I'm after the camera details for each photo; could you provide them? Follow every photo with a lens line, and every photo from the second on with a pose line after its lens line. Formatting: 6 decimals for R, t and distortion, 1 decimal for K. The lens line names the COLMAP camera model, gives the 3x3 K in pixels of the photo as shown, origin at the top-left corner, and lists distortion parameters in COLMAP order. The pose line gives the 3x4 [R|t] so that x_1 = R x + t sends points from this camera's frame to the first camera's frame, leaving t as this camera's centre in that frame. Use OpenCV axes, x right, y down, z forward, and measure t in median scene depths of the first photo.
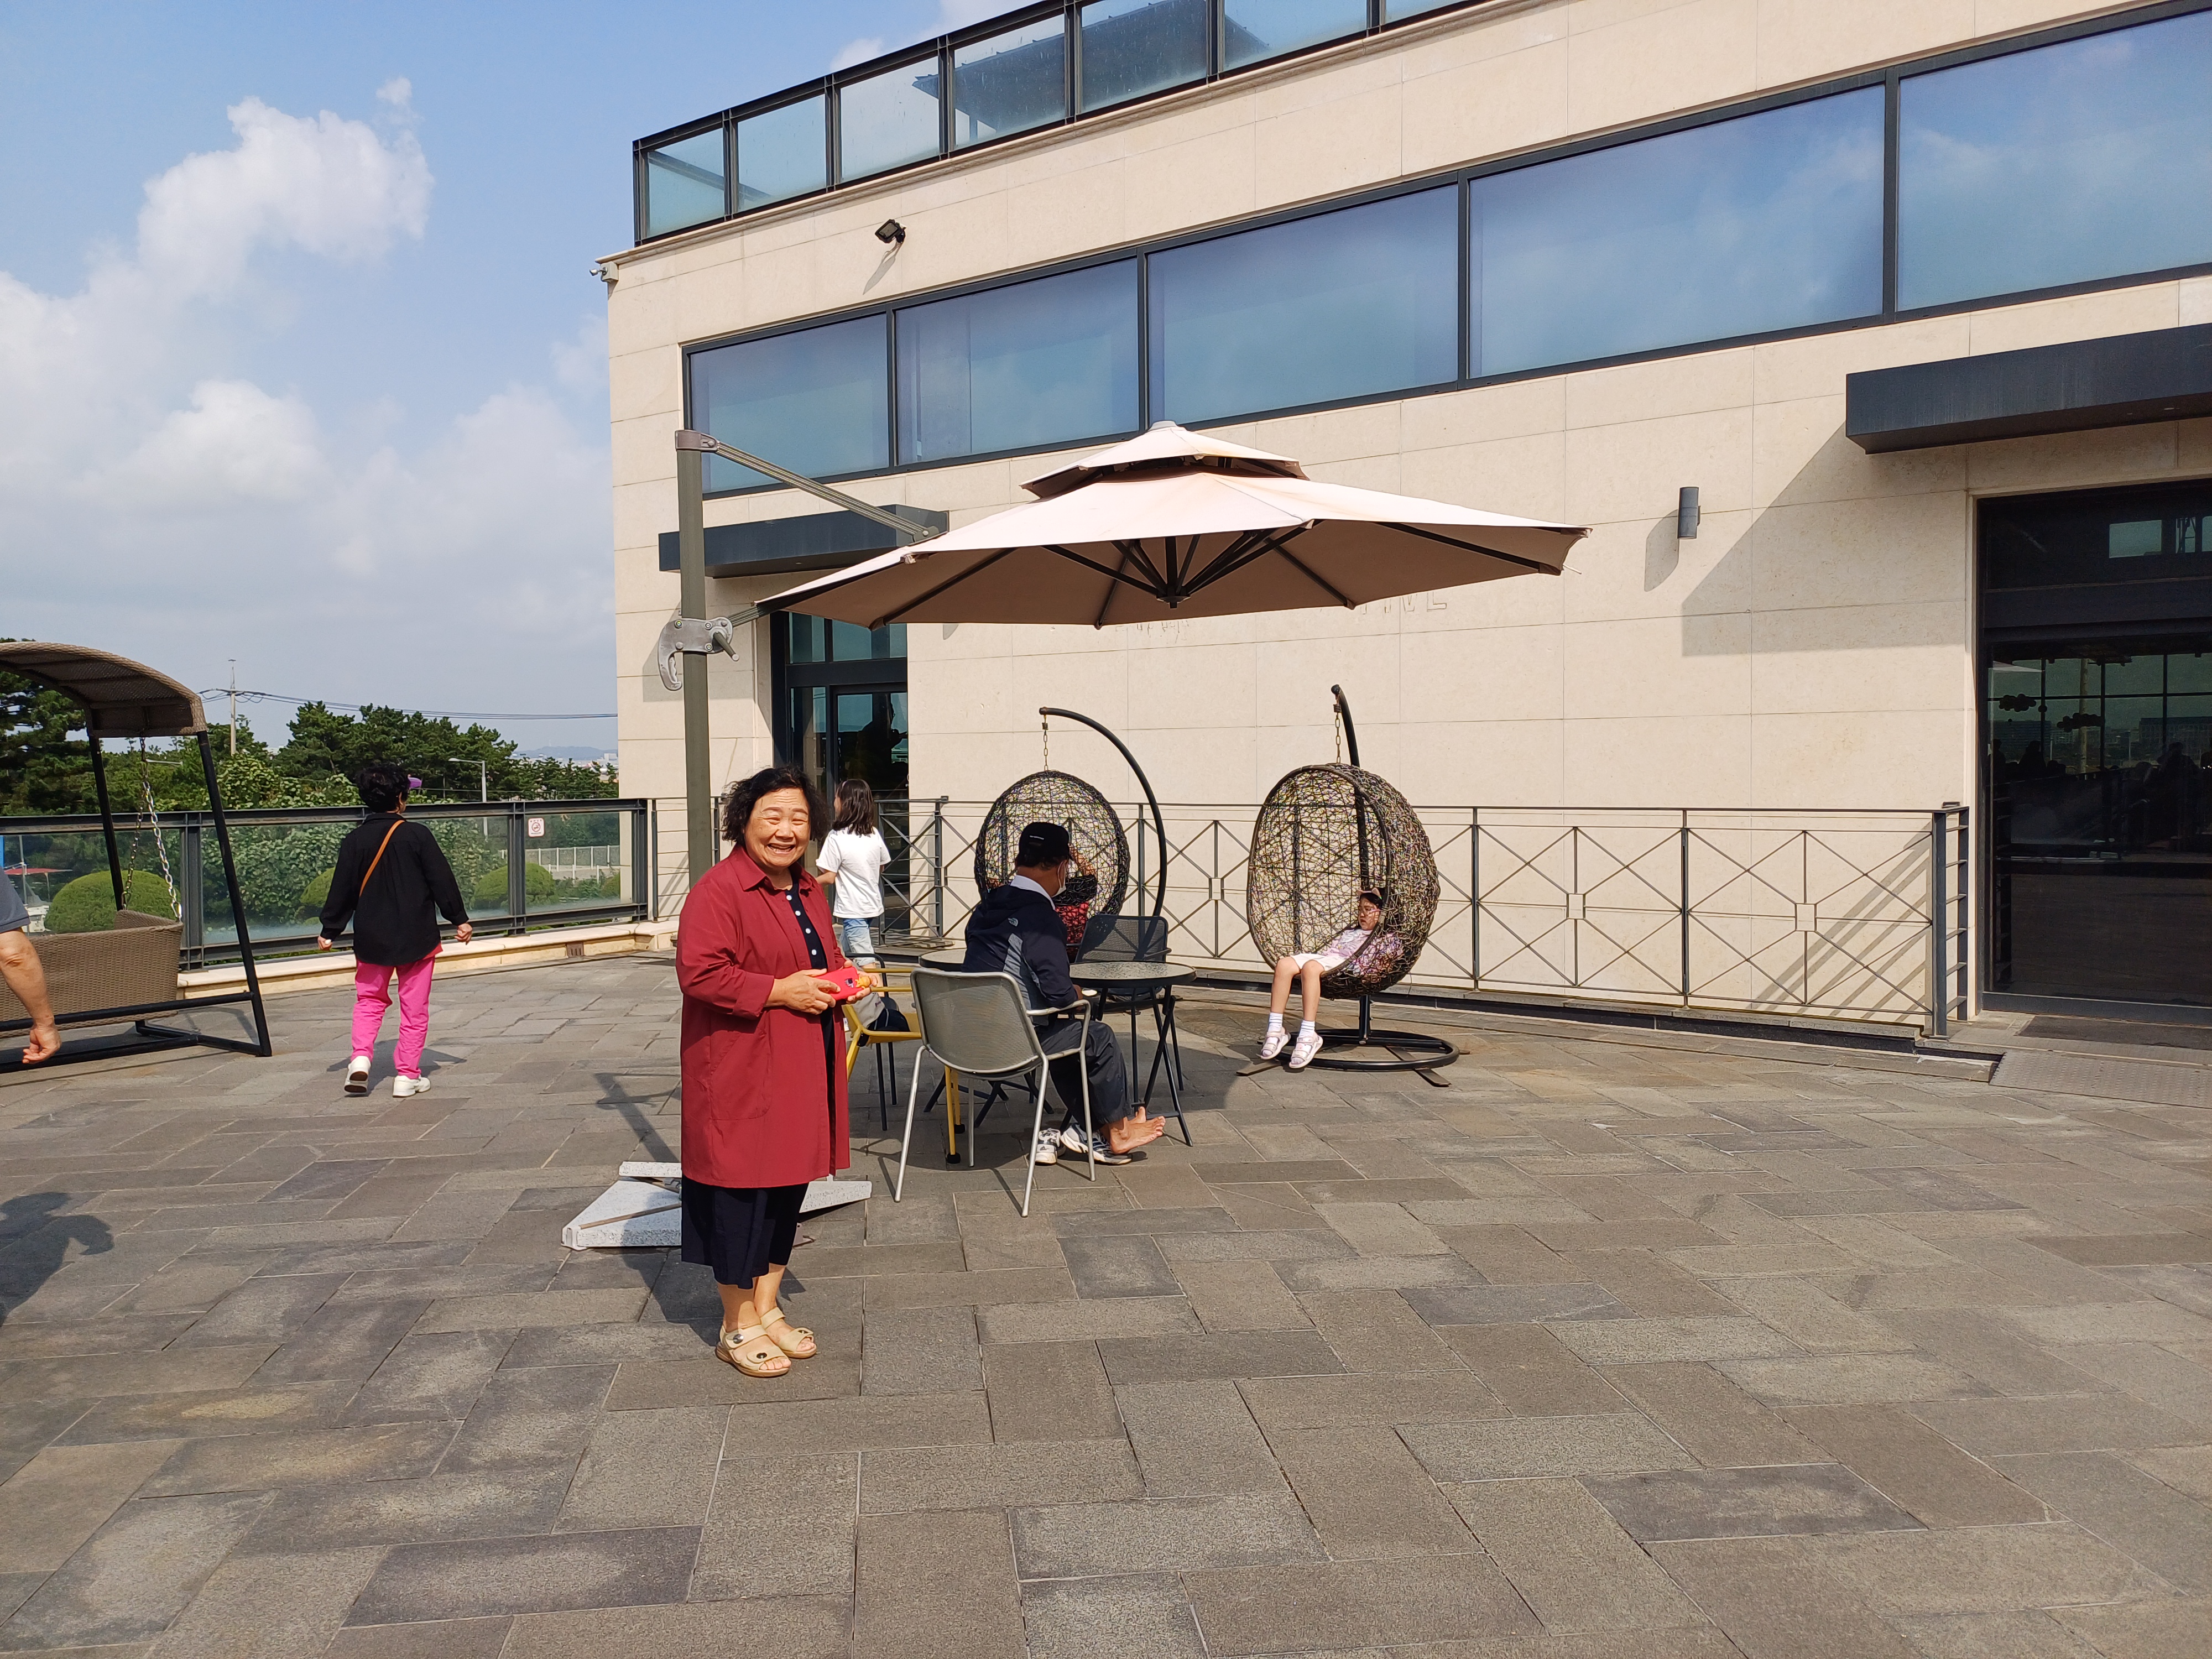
lens RADIAL K [[1625.4, 0, 1082.1], [0, 1625.4, 823.3], [0, 0, 1]] dist [0.077274, -0.065758]
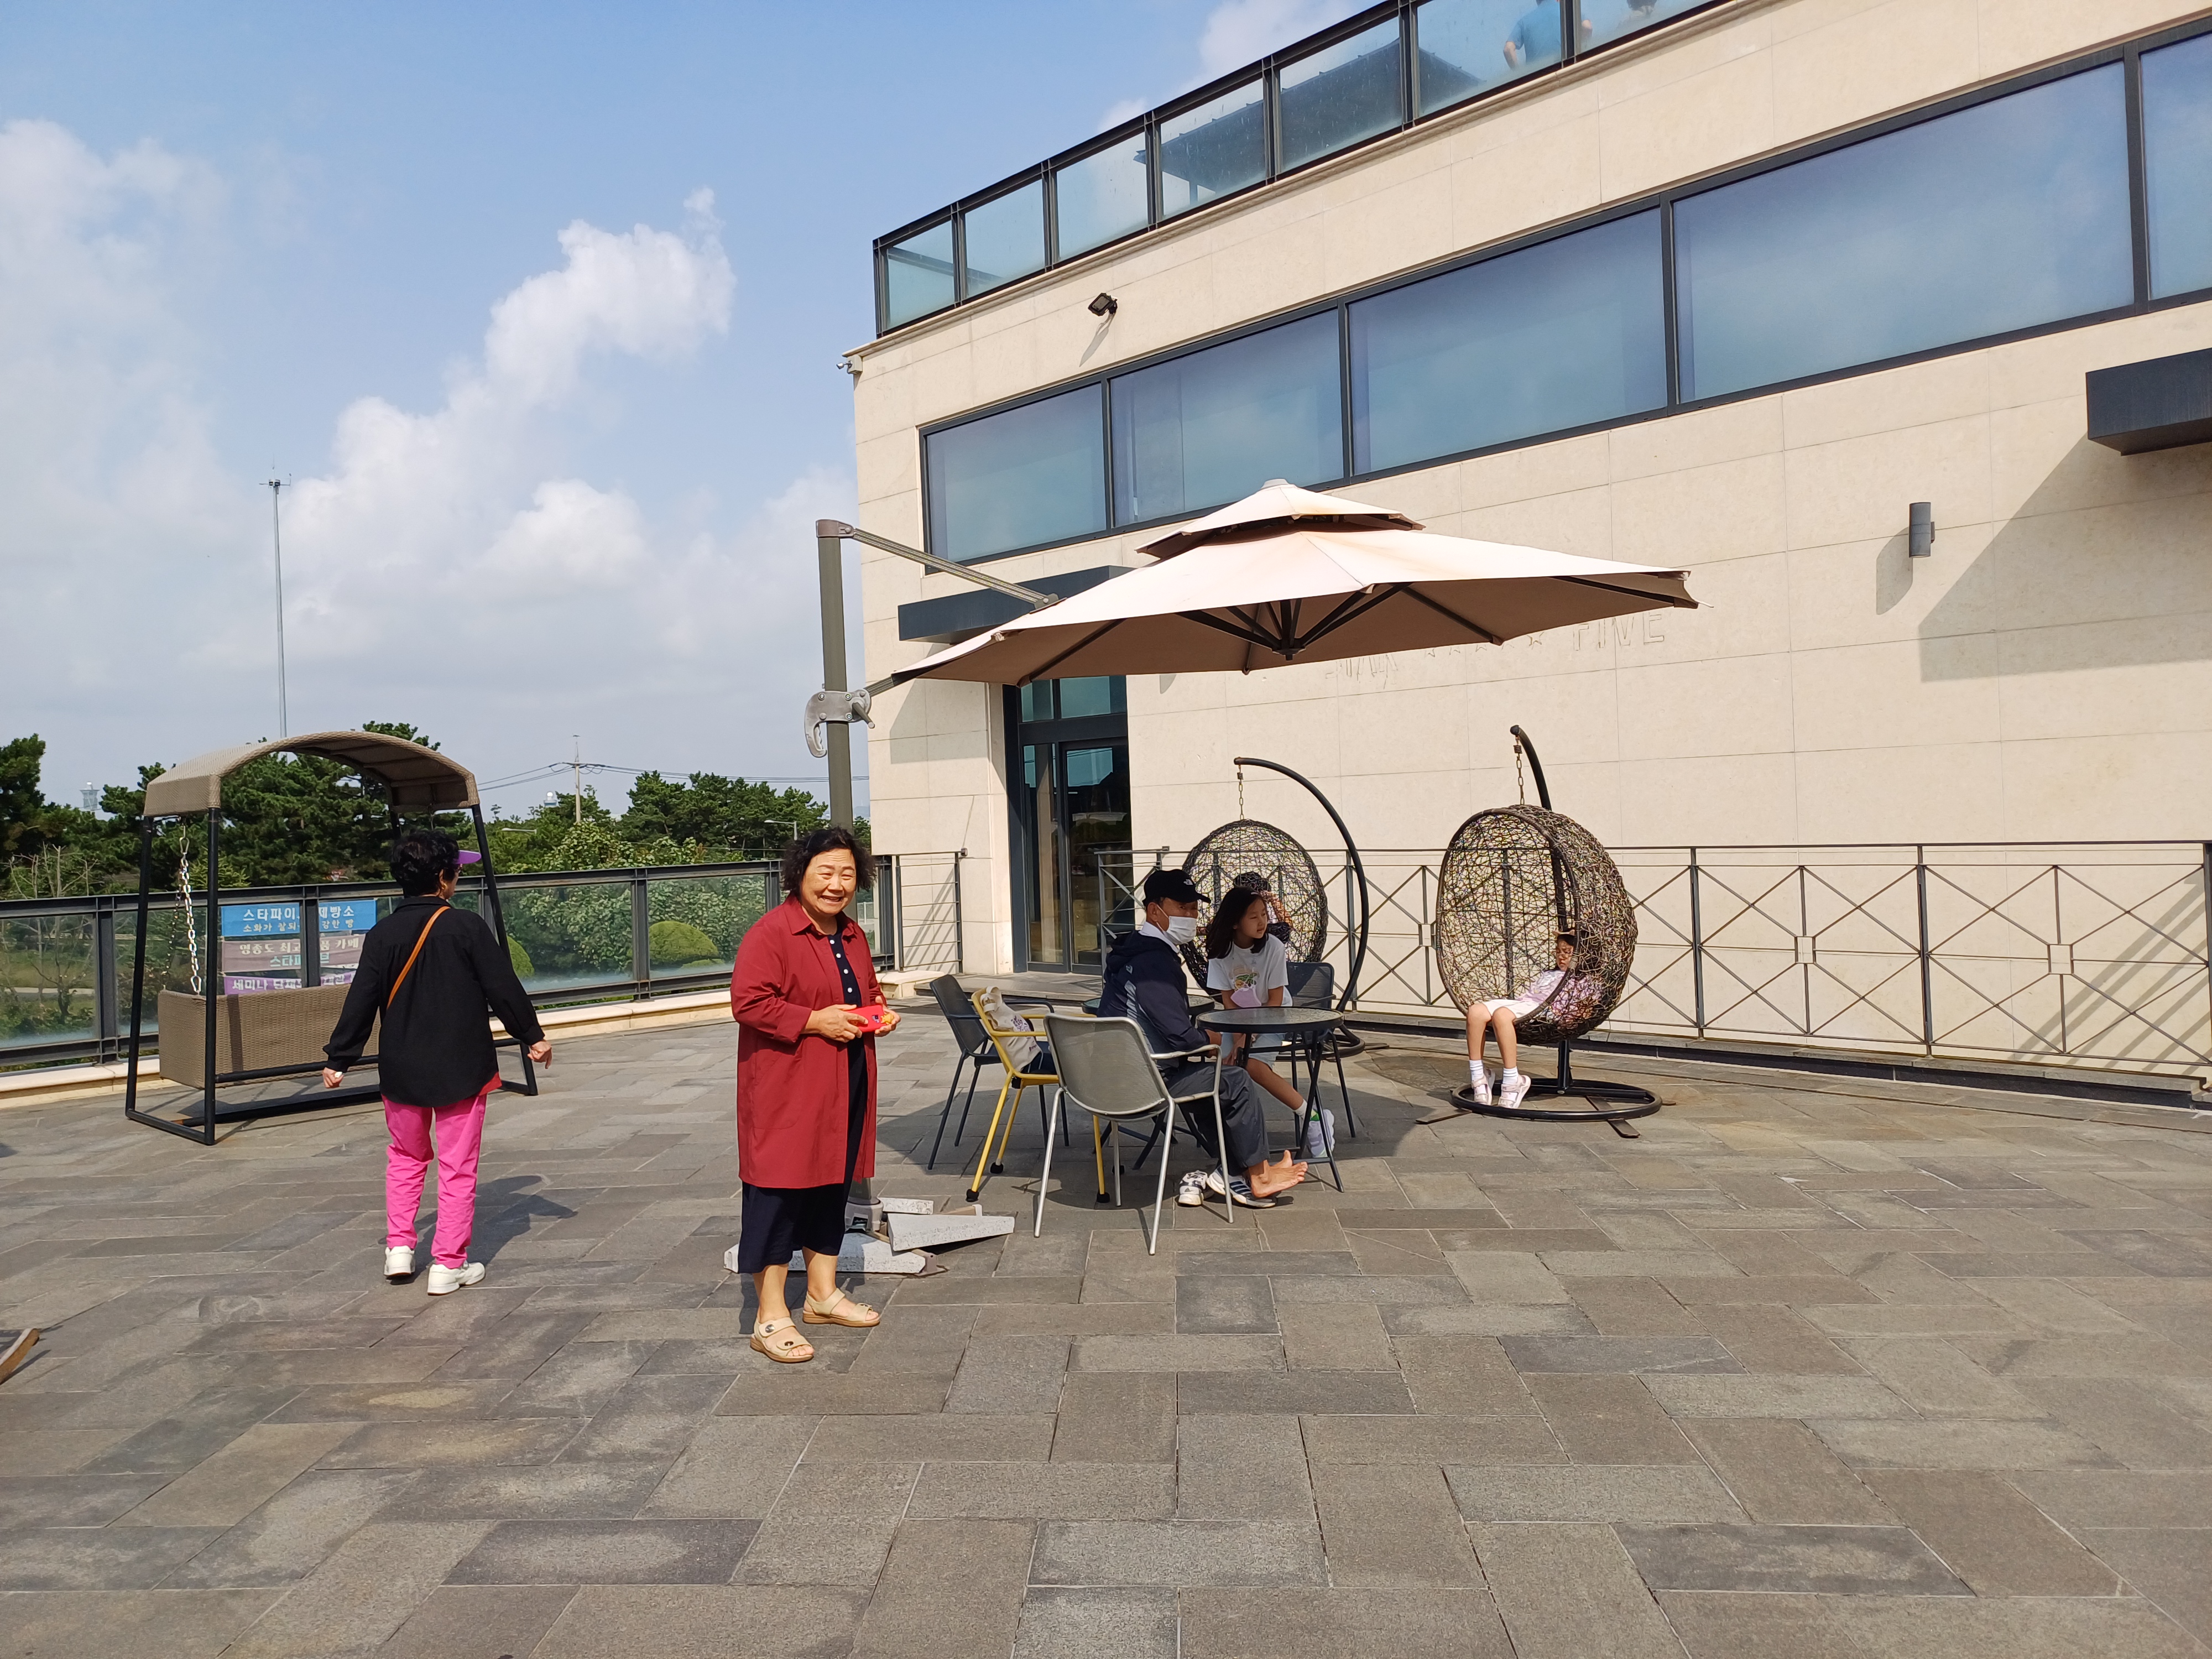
lens RADIAL K [[1649.4, 0, 1106.0], [0, 1649.4, 829.5], [0, 0, 1]] dist [0.081201, -0.073899]
pose [[0.981128, -0.023552, -0.191918, 0.119427], [0.018601, 0.999447, -0.027559, 0.000468], [0.192461, 0.023469, 0.981024, -0.033390]]
